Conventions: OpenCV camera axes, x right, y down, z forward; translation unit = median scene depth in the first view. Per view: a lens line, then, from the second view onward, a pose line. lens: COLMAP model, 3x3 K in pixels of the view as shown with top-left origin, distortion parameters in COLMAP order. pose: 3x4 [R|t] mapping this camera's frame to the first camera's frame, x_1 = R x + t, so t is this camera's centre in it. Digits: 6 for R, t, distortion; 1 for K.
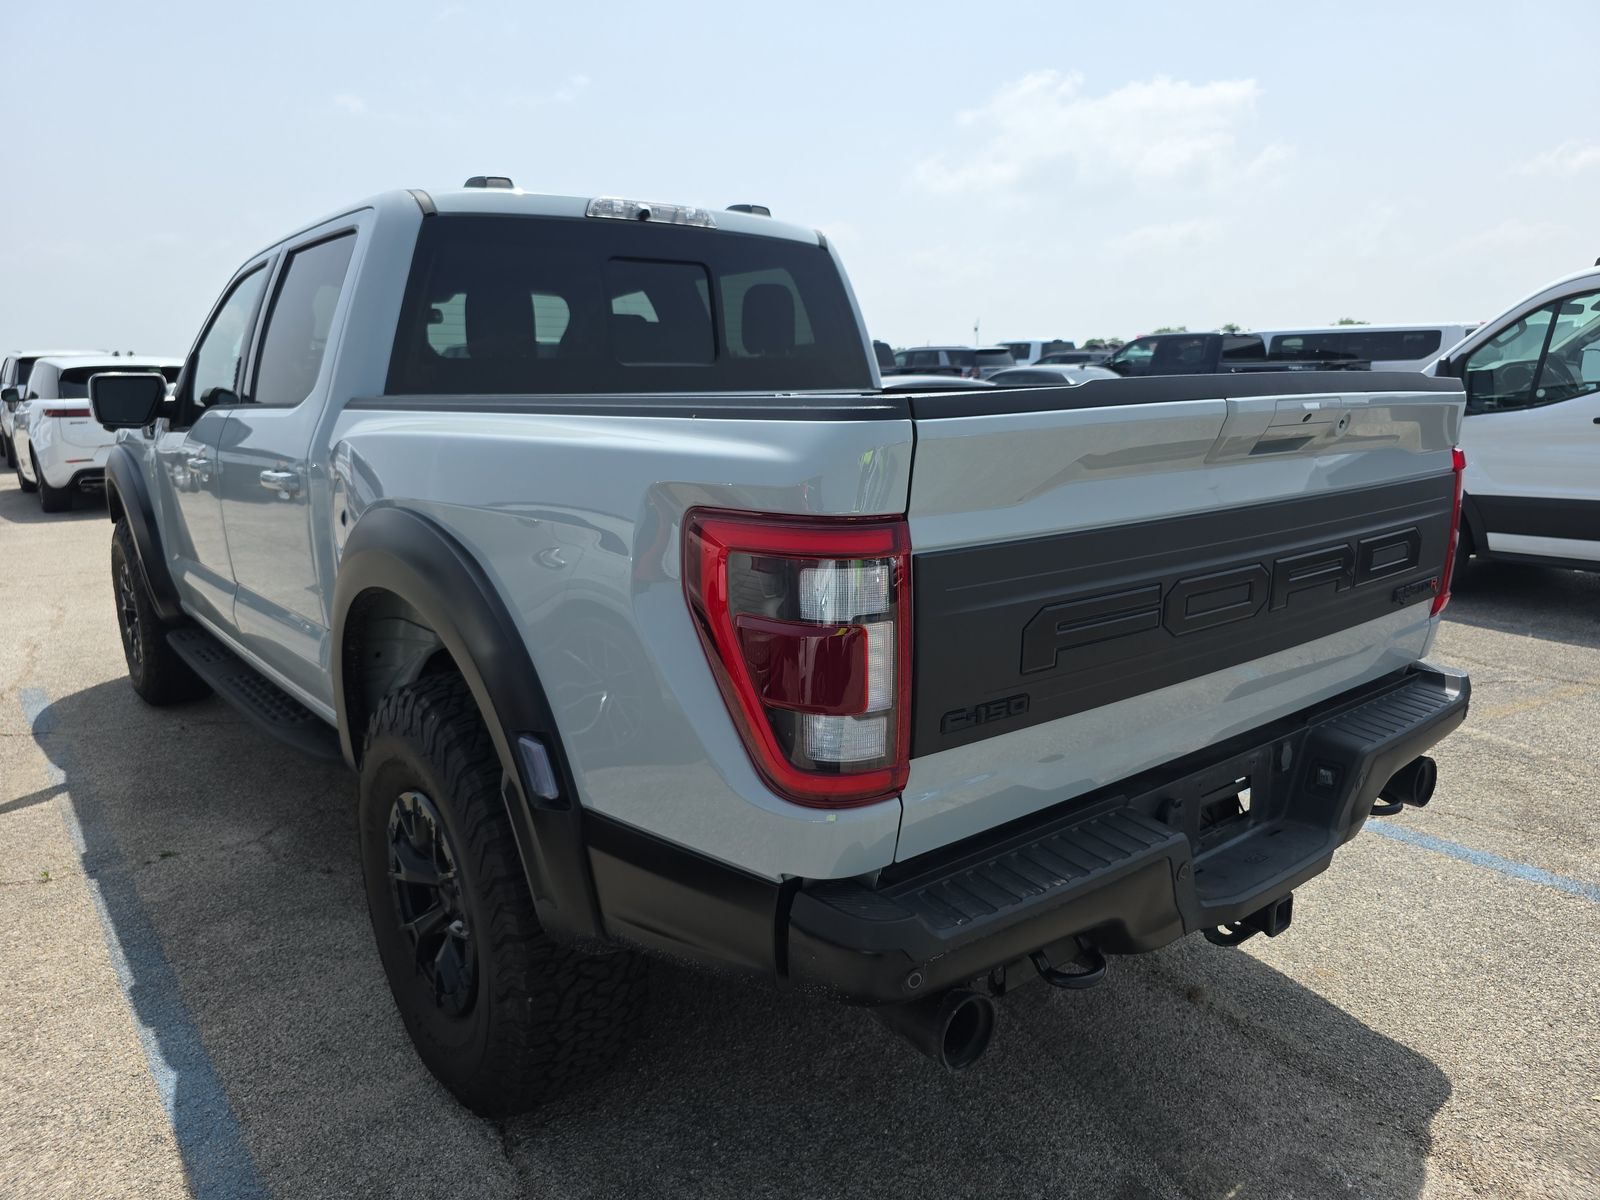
lens RADIAL K [[1084.5, 0, 799.0], [0, 1084.5, 578.2], [0, 0, 1]] dist [0.007213, 0.000883]
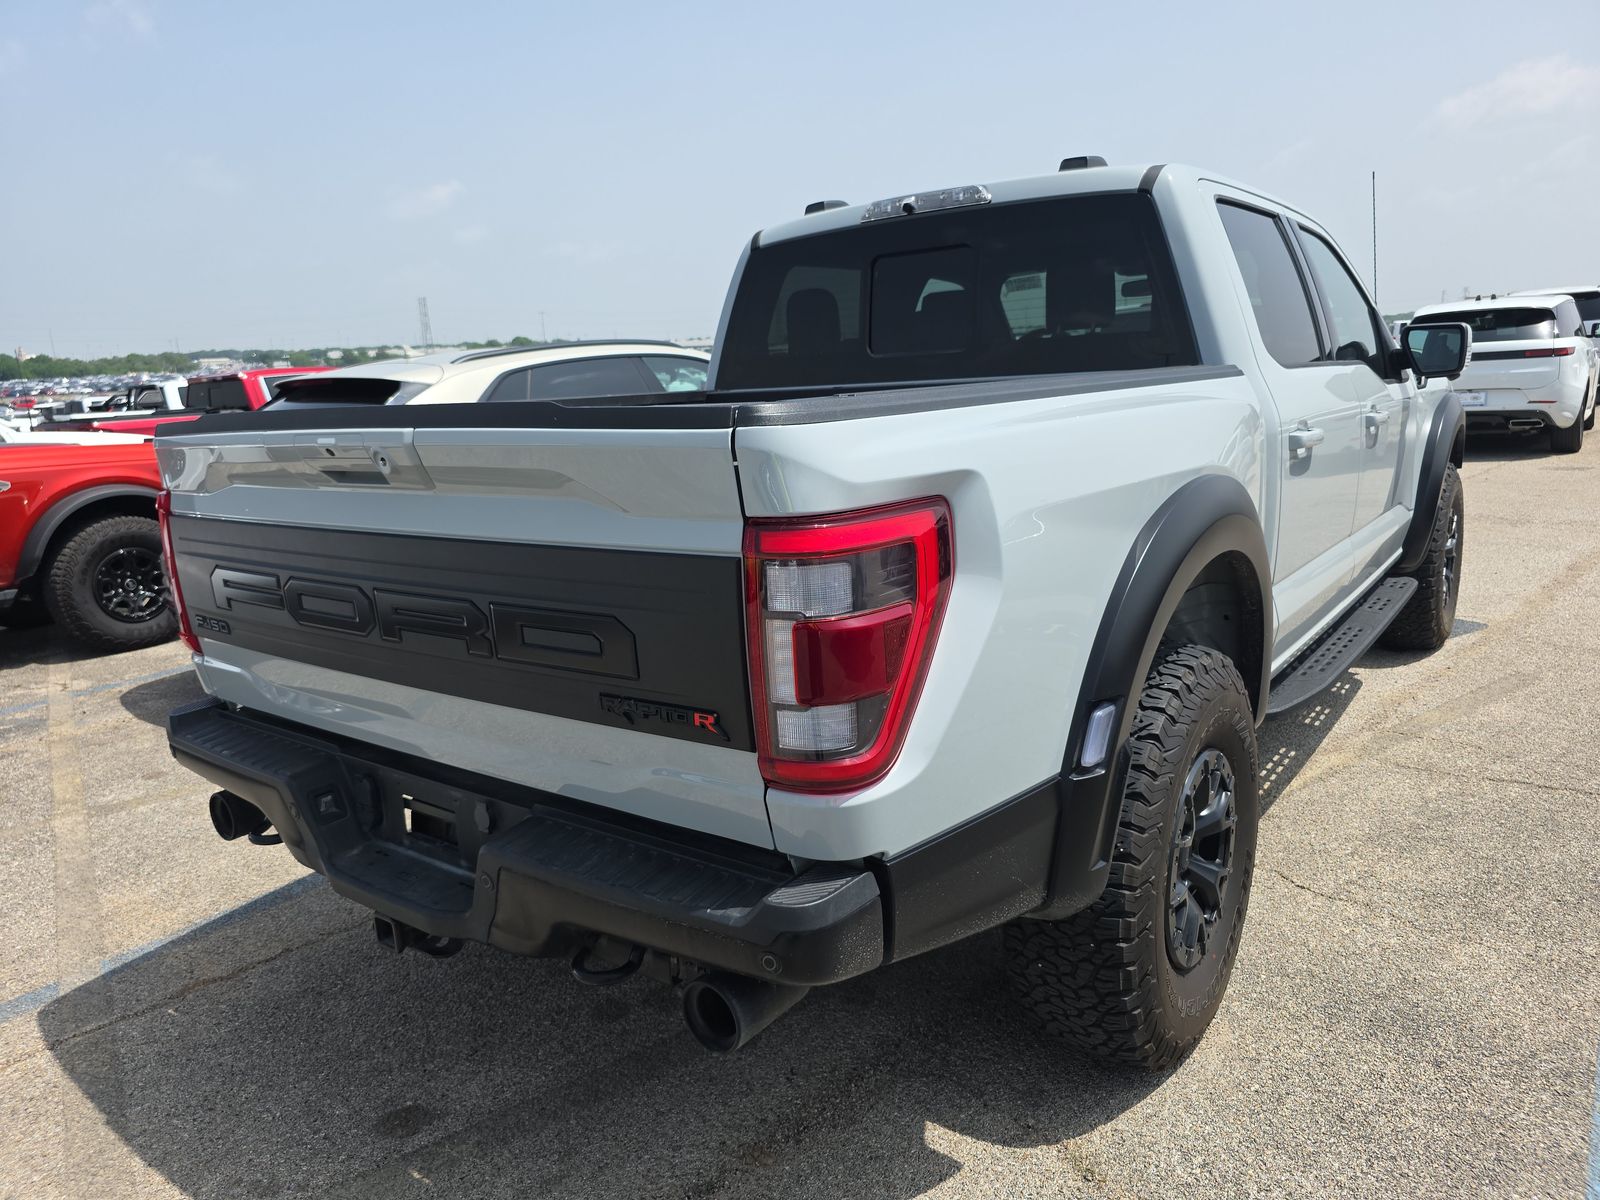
lens RADIAL K [[1089.0, 0, 800.0], [0, 1089.0, 600.0], [0, 0, 1]] dist [0.033547, -0.003361]
pose [[0.252534, 0.200183, -0.946654, 0.933094], [-0.126786, 0.976775, 0.172731, -0.145277], [0.959246, 0.076402, 0.272049, 0.680294]]
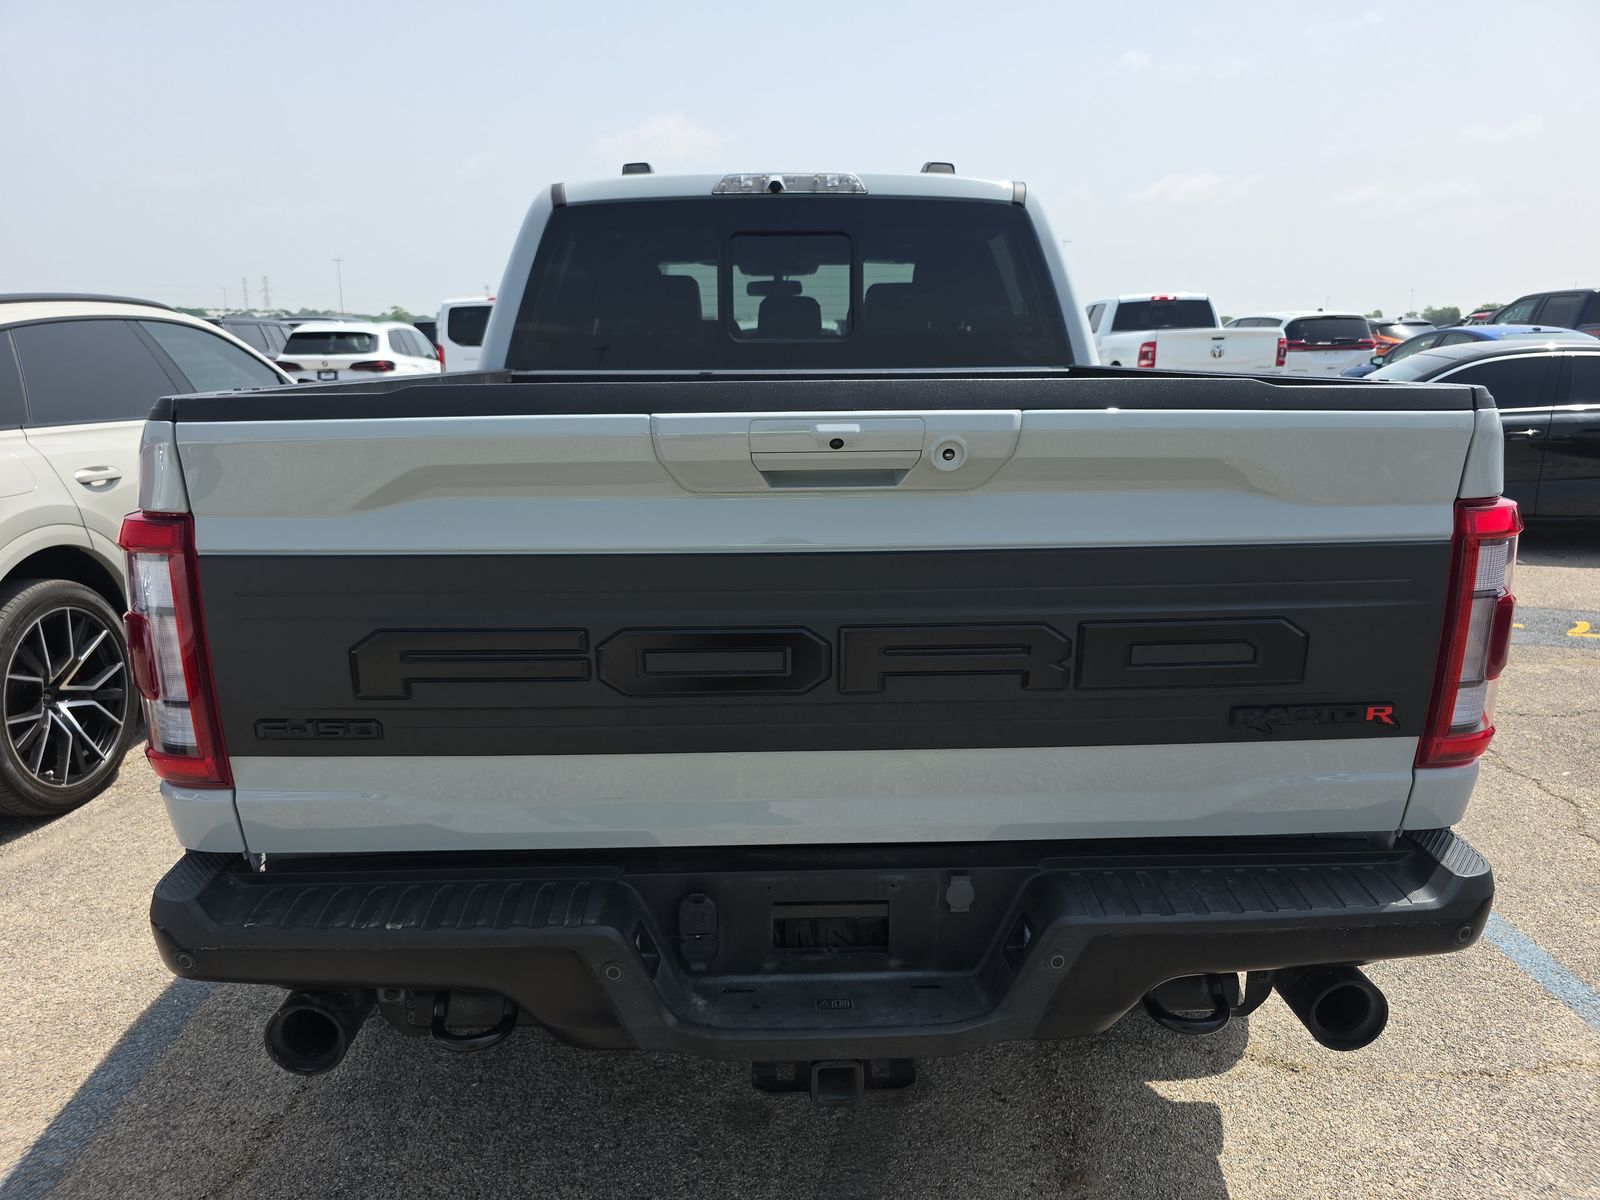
lens RADIAL K [[1075.3, 0, 800.0], [0, 1075.3, 600.0], [0, 0, 1]] dist [0.034518, 0.000511]
pose [[0.801080, 0.148480, -0.579848, 0.520563], [-0.114536, 0.988868, 0.094983, -0.064295], [0.587497, -0.009675, 0.809169, 0.231566]]
